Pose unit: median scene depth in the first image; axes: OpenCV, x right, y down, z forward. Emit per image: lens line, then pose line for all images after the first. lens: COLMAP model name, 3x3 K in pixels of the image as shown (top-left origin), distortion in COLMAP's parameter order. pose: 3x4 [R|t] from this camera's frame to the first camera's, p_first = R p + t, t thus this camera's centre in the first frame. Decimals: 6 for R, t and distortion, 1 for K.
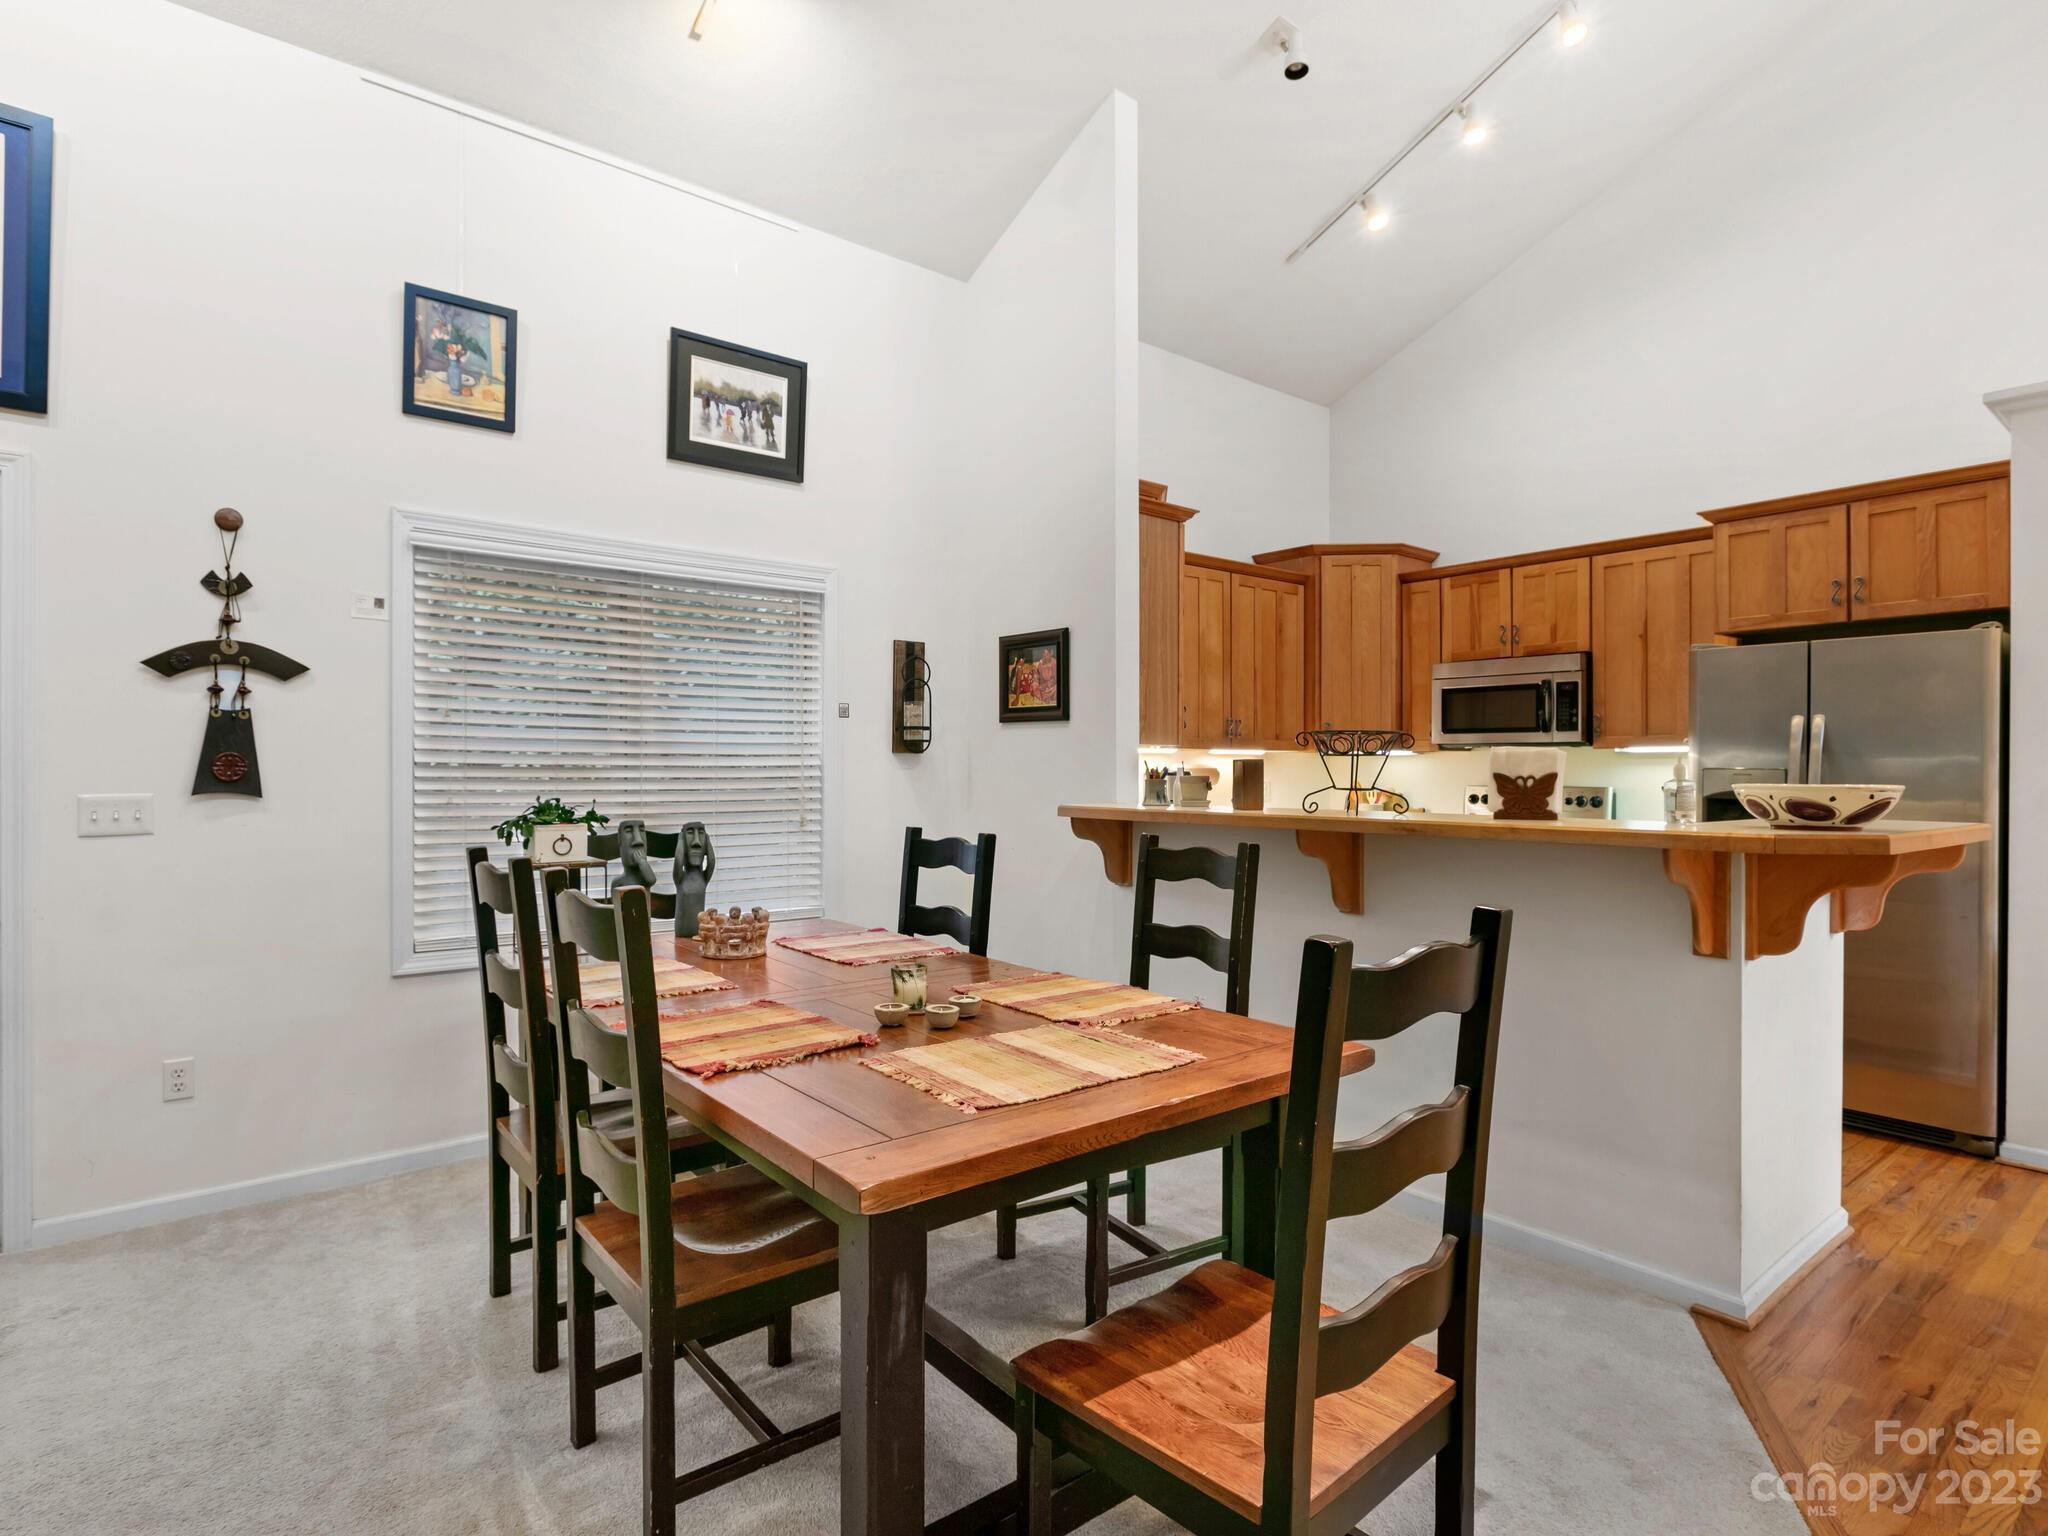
lens RADIAL K [[1068.4, 0, 1030.0], [0, 1068.4, 766.4], [0, 0, 1]] dist [-0.007251, 0.002653]
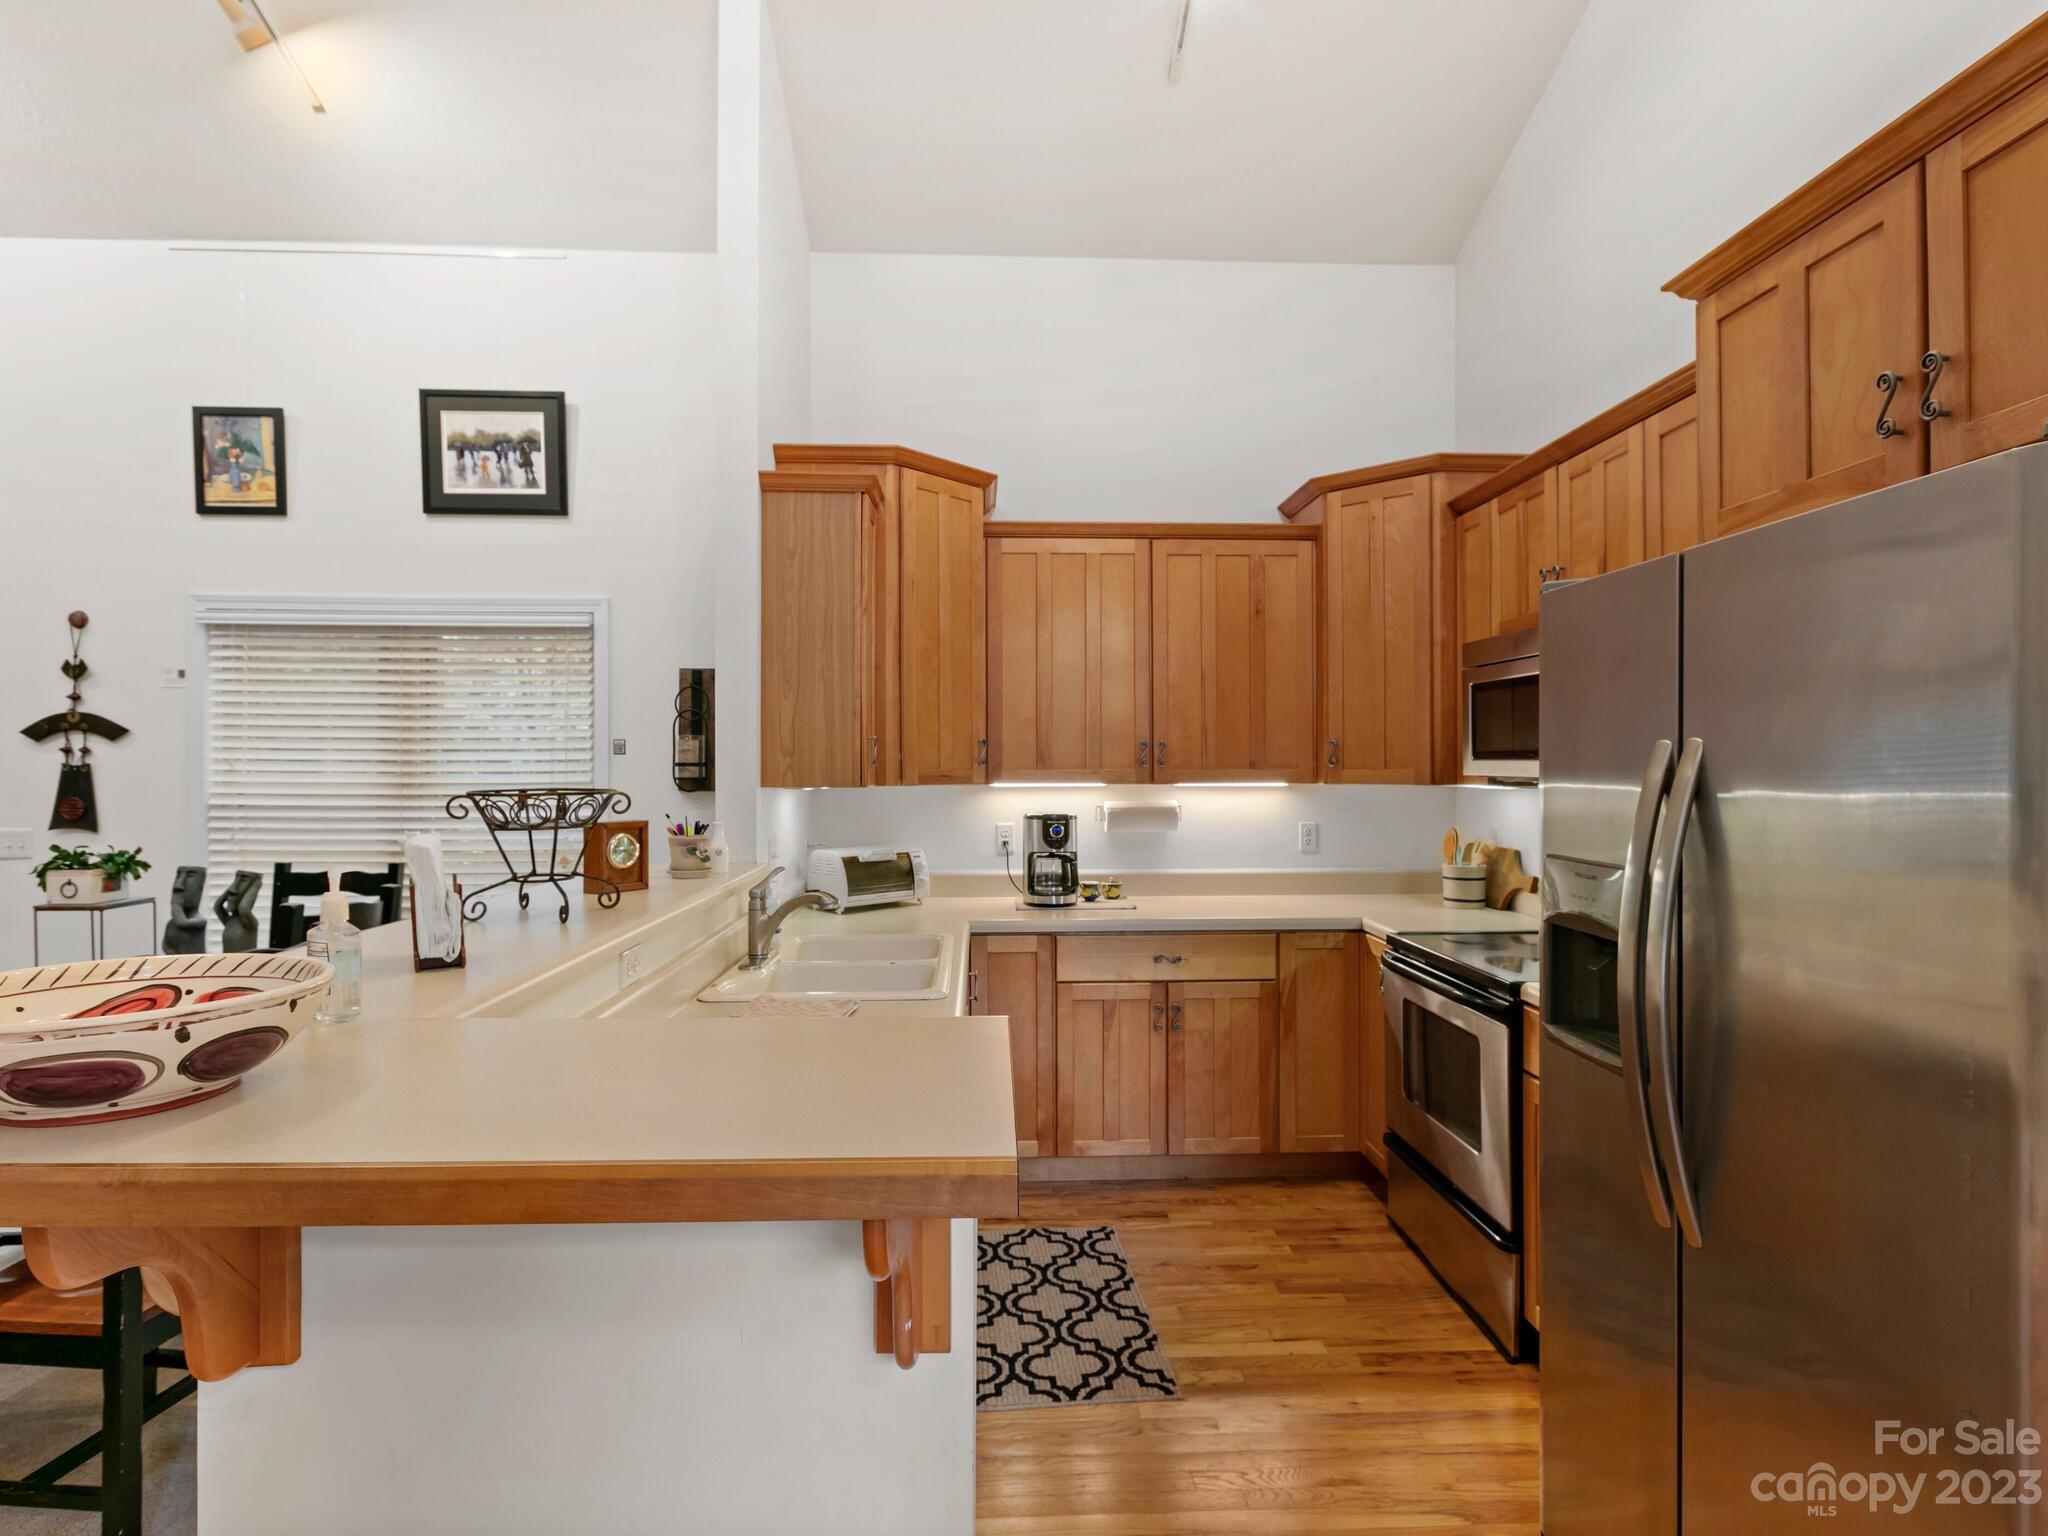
lens RADIAL K [[1033.0, 0, 1020.4], [0, 1033.0, 766.3], [0, 0, 1]] dist [0.007174, -0.004562]
pose [[0.802342, -0.002818, -0.596857, 0.807310], [0.002734, 0.999996, -0.001046, -0.040667], [0.596858, -0.000792, 0.802347, 0.578907]]
